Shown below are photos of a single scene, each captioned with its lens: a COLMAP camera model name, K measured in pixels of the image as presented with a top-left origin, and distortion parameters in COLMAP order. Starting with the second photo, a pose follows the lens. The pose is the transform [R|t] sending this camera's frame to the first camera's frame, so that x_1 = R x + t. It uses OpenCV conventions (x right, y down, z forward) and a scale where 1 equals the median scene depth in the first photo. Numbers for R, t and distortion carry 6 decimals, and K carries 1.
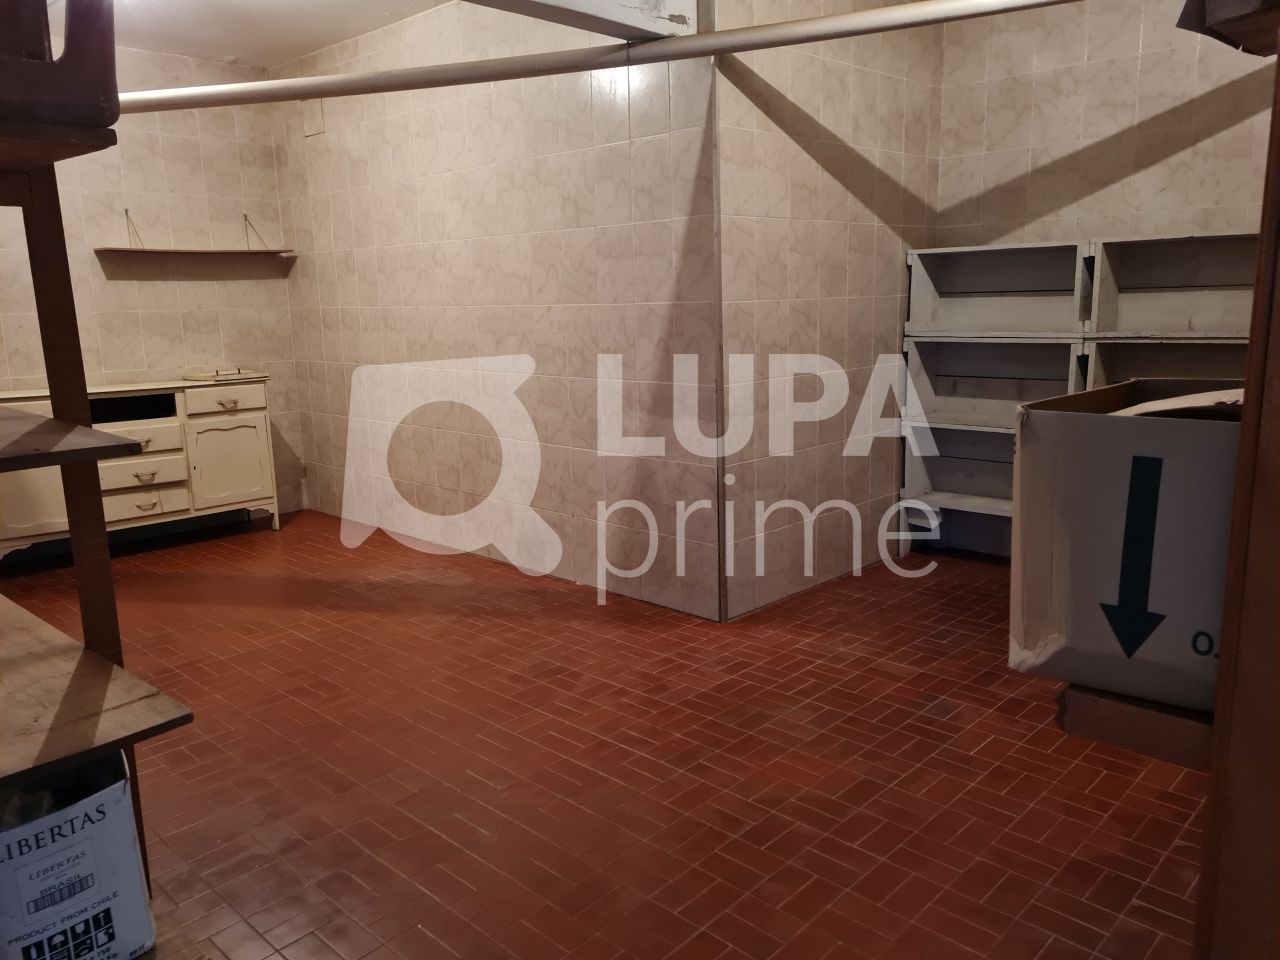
lens RADIAL K [[963.1, 0, 640.0], [0, 963.1, 482.2], [0, 0, 1]] dist [0.053598, -0.008725]
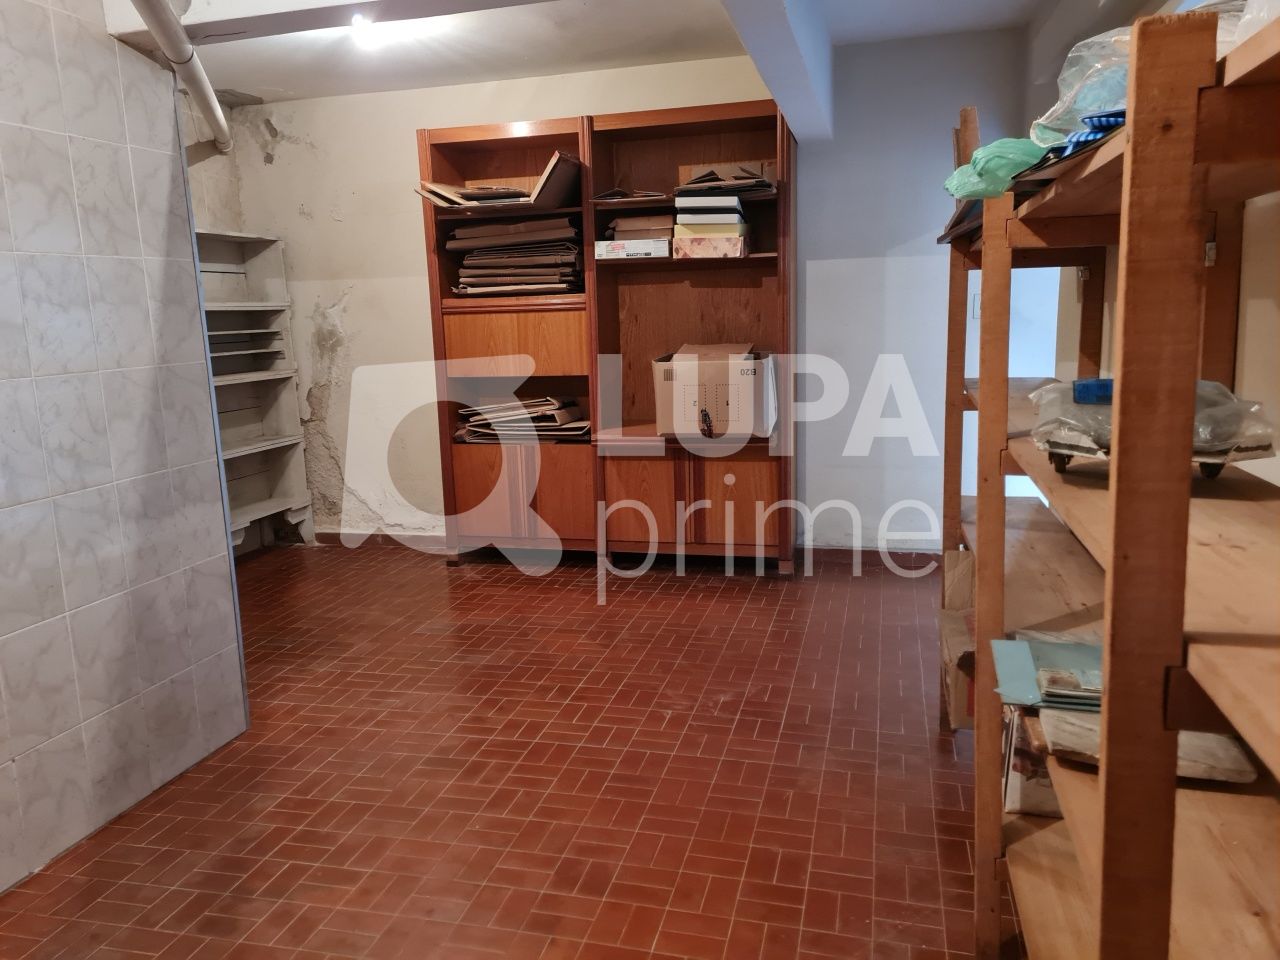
lens RADIAL K [[963.1, 0, 637.3], [0, 963.1, 474.7], [0, 0, 1]] dist [0.053598, -0.008725]
pose [[-0.483935, -0.109752, 0.868194, -0.905194], [0.213662, 0.947260, 0.238843, -0.225533], [-0.848620, 0.301085, -0.434963, 1.128783]]
